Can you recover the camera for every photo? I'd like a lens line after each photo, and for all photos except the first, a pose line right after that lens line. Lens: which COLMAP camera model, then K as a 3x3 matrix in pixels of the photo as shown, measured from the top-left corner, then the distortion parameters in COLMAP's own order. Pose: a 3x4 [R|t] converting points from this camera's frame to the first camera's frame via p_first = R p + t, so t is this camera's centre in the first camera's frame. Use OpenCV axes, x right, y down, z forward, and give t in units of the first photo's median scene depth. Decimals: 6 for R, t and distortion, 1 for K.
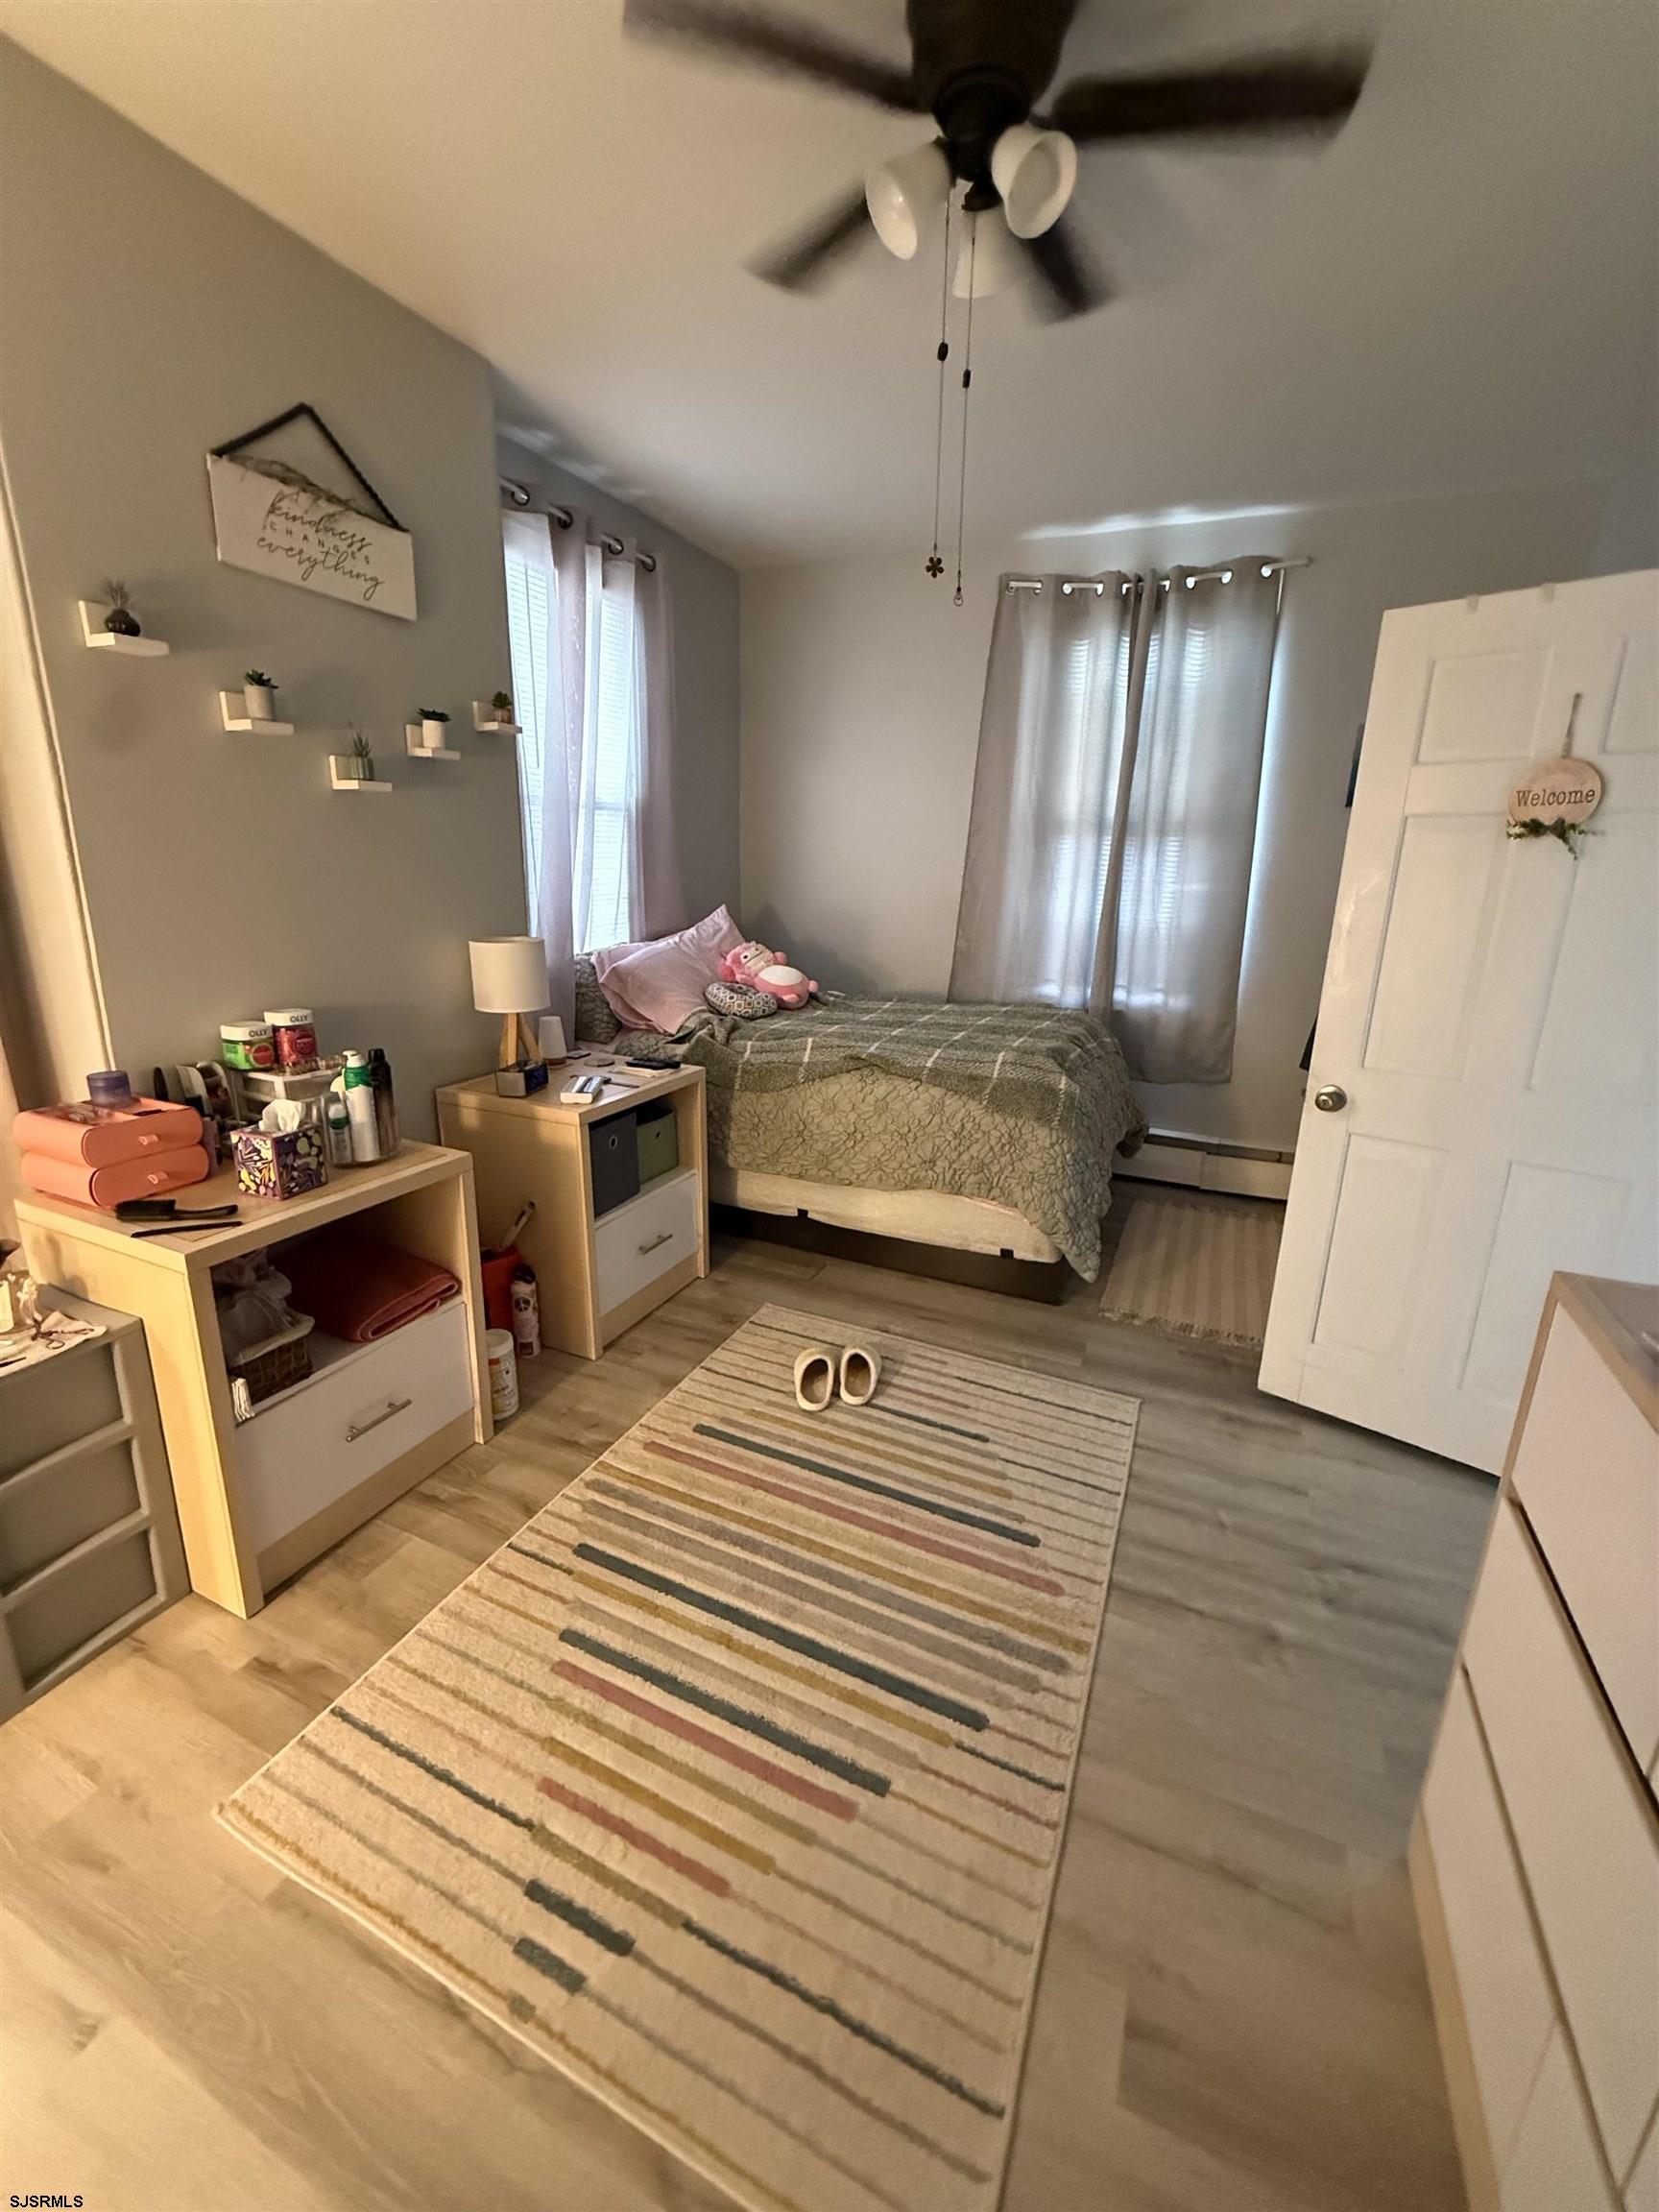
lens RADIAL K [[882.1, 0, 825.5], [0, 882.1, 1100.9], [0, 0, 1]] dist [-0.001773, 0.000337]
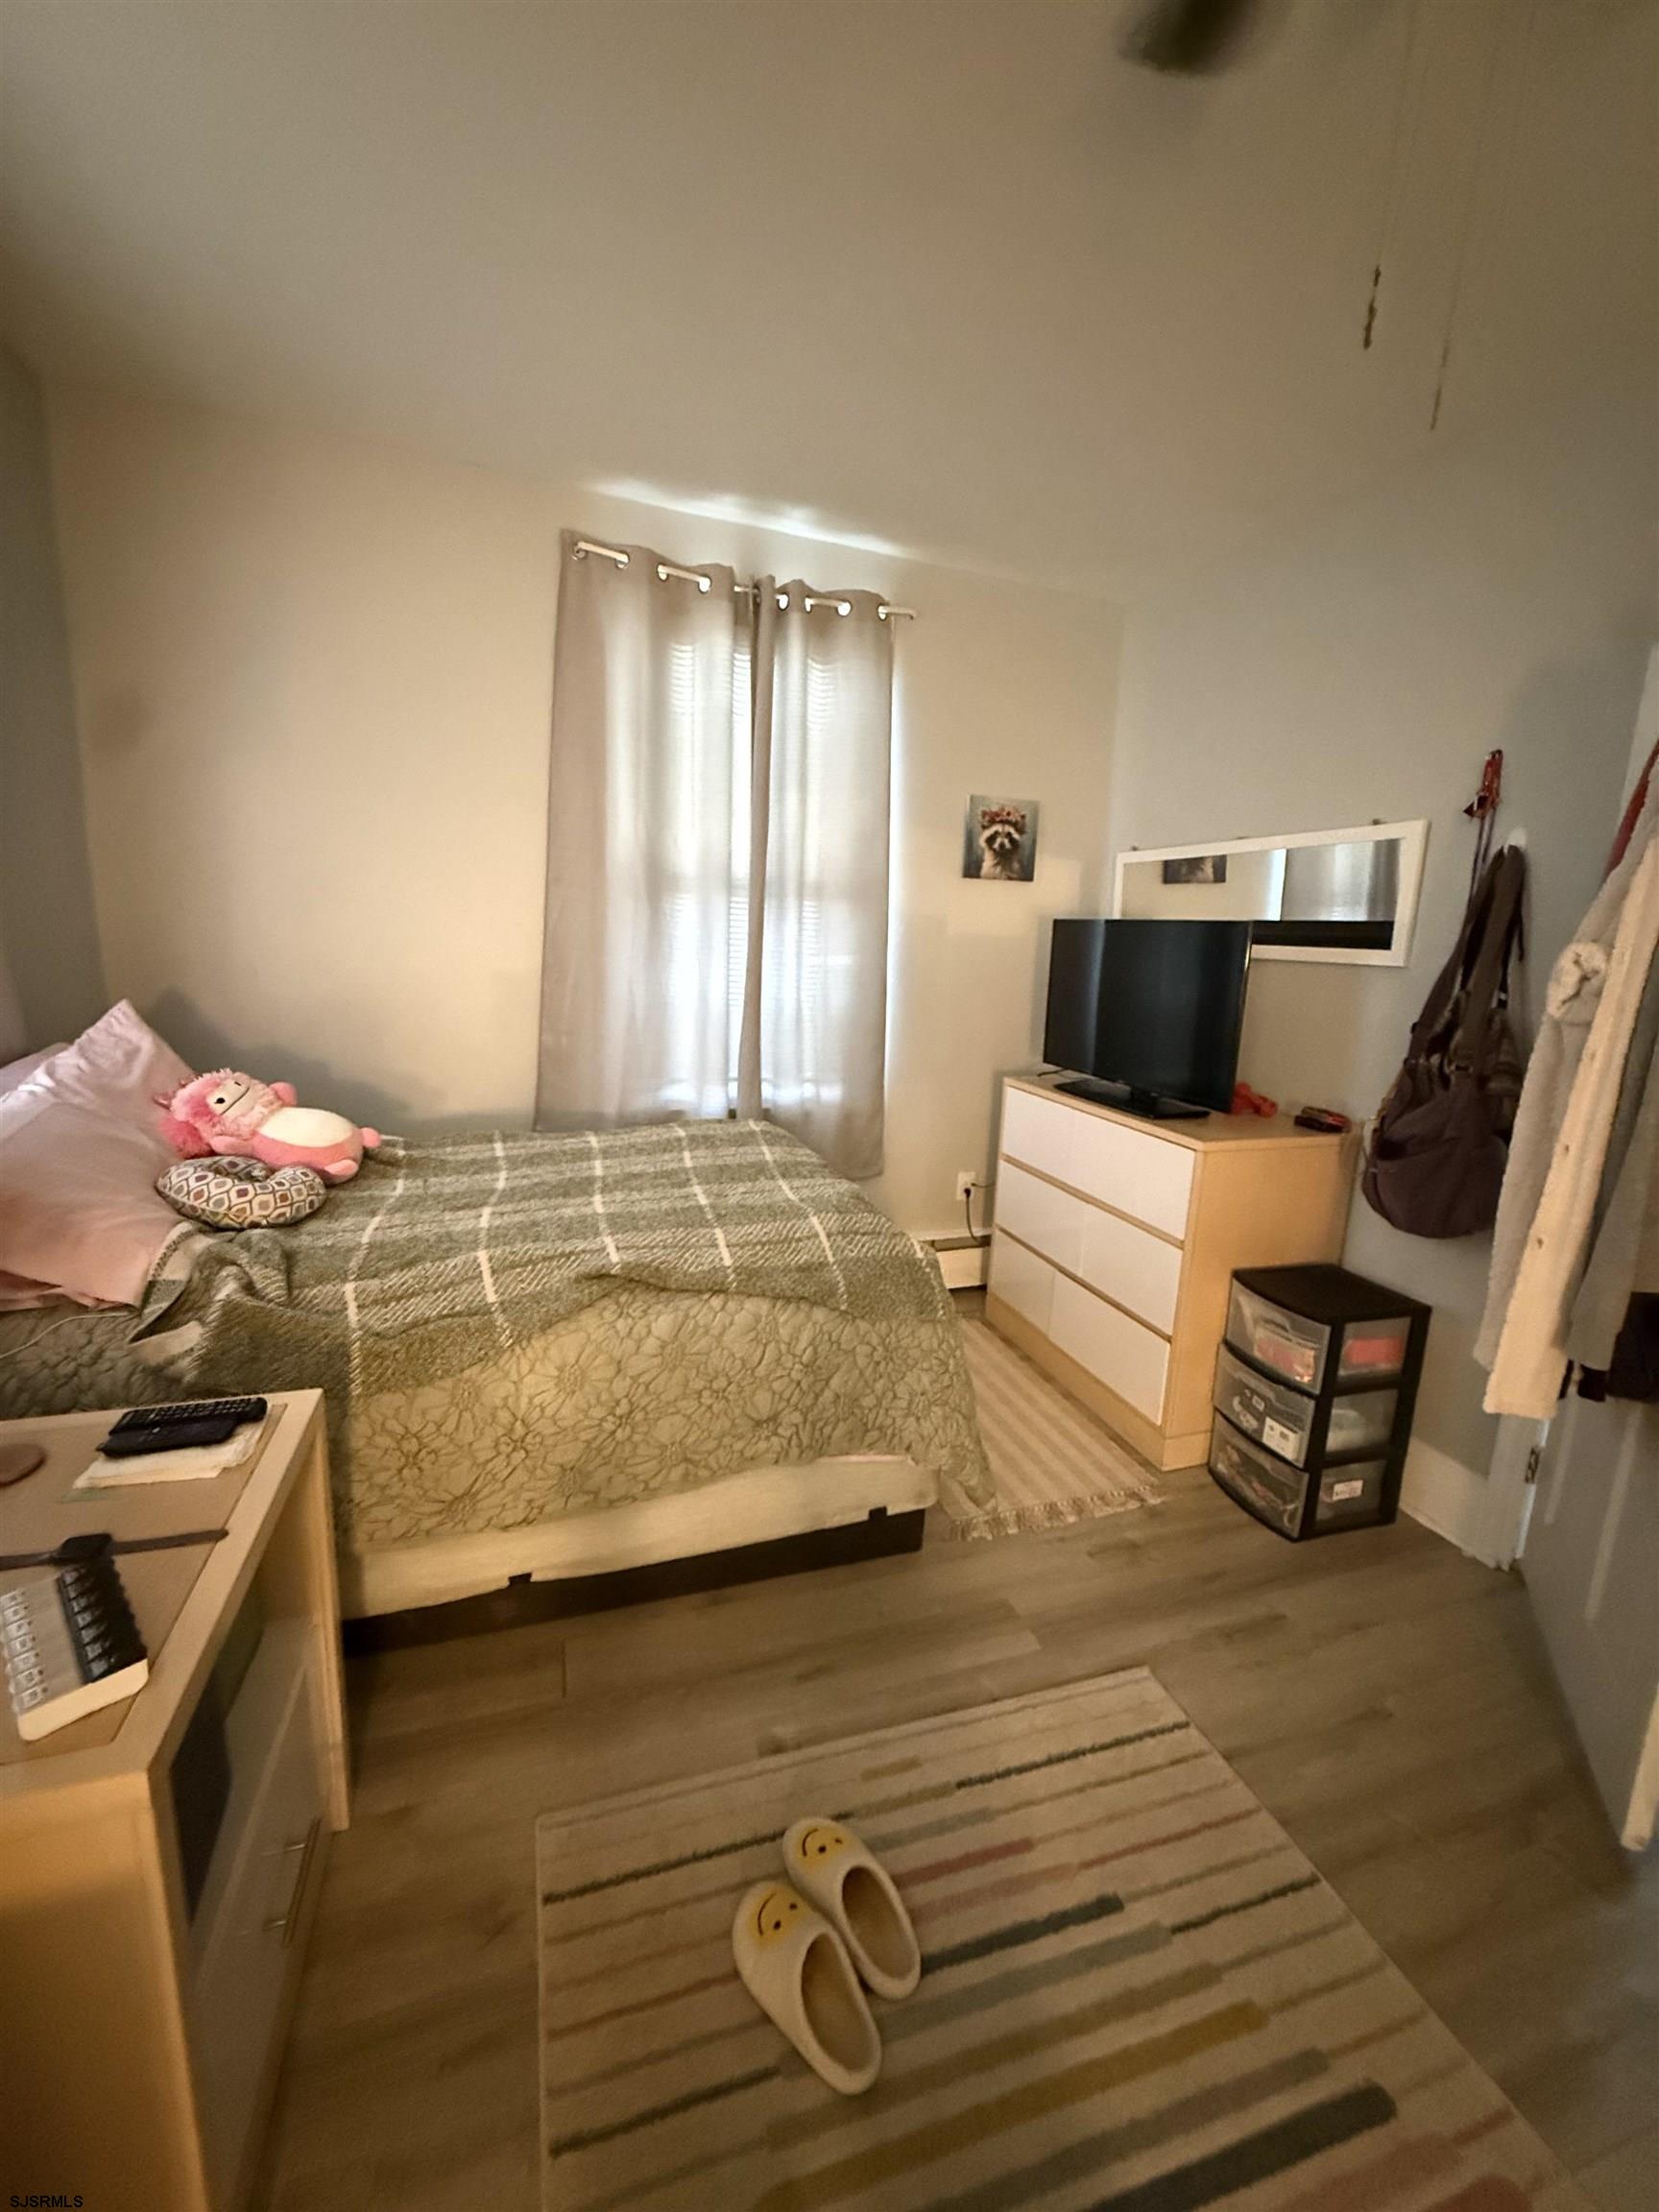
lens RADIAL K [[882.1, 0, 831.5], [0, 882.1, 1104.4], [0, 0, 1]] dist [-0.001773, 0.000337]
pose [[0.733479, -0.119808, 0.669070, -0.194902], [0.152303, 0.988283, 0.010004, -0.123836], [-0.662429, 0.094563, 0.743132, 0.415021]]
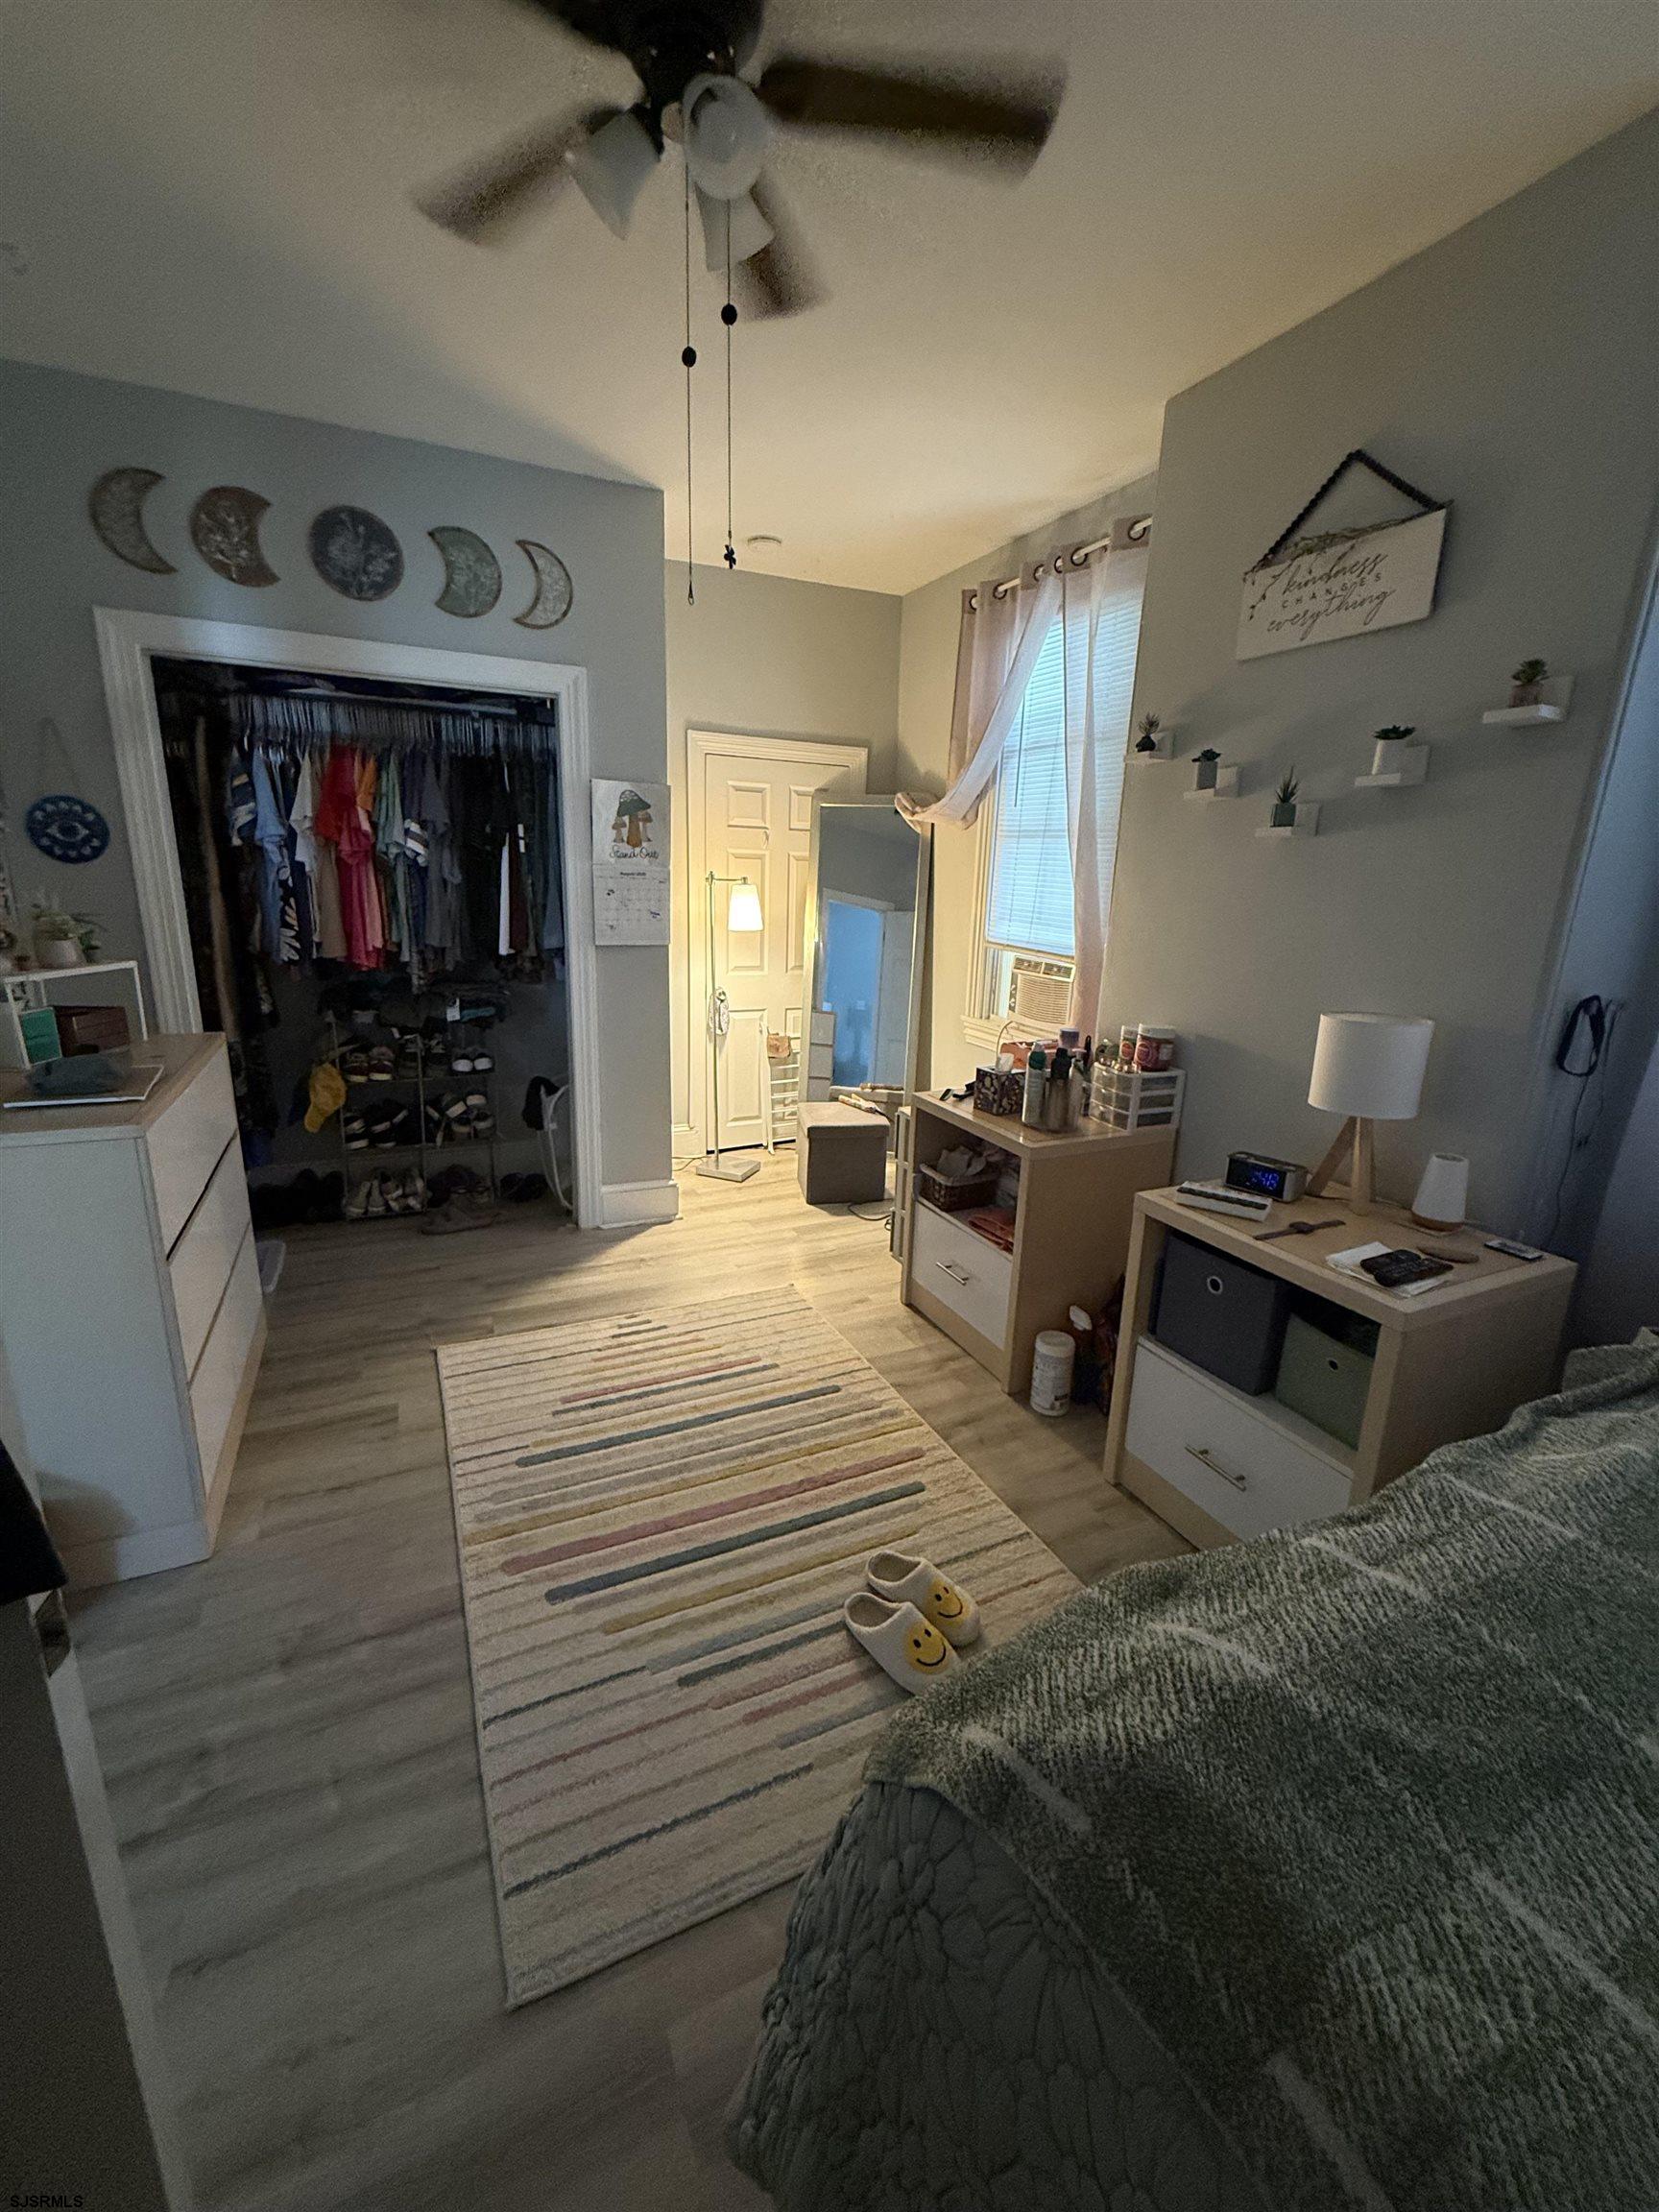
lens RADIAL K [[882.1, 0, 827.1], [0, 882.1, 1099.7], [0, 0, 1]] dist [-0.001773, 0.000337]
pose [[-0.637062, 0.150026, -0.756071, 0.380336], [-0.242631, 0.891985, 0.381435, -0.223609], [0.731629, 0.426444, -0.531849, 0.831972]]
